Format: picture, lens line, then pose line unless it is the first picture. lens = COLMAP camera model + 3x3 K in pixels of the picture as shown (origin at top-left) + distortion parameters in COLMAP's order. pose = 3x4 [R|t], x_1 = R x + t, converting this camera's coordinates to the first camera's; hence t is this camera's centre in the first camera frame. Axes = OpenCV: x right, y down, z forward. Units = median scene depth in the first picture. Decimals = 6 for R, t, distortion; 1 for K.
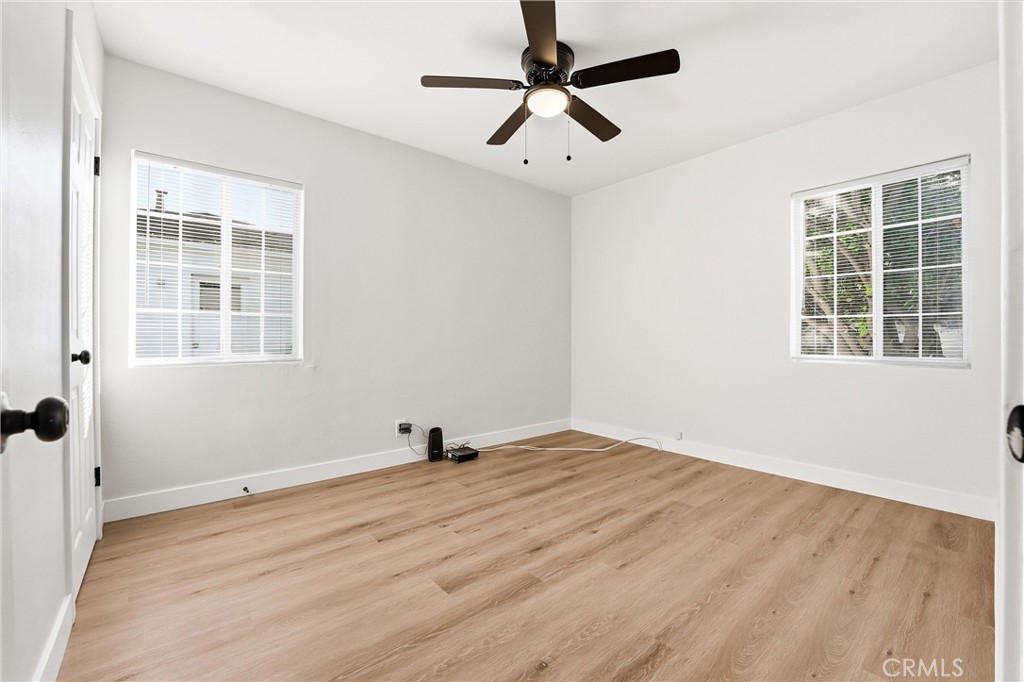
lens RADIAL K [[419.5, 0, 511.9], [0, 419.5, 343.2], [0, 0, 1]] dist [-0.020324, -0.000080]
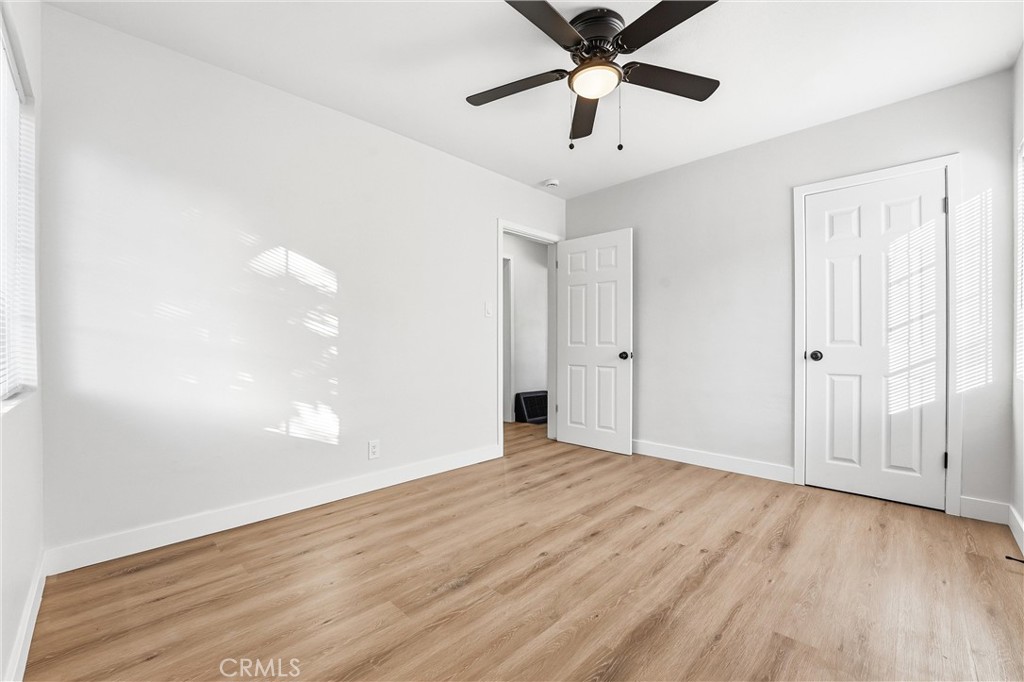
lens RADIAL K [[419.5, 0, 509.7], [0, 419.5, 337.4], [0, 0, 1]] dist [-0.020324, -0.000080]
pose [[-0.996211, -0.003238, -0.086906, 0.357335], [-0.003673, 0.999981, 0.004849, -0.038521], [0.086888, 0.005150, -0.996205, 1.937719]]
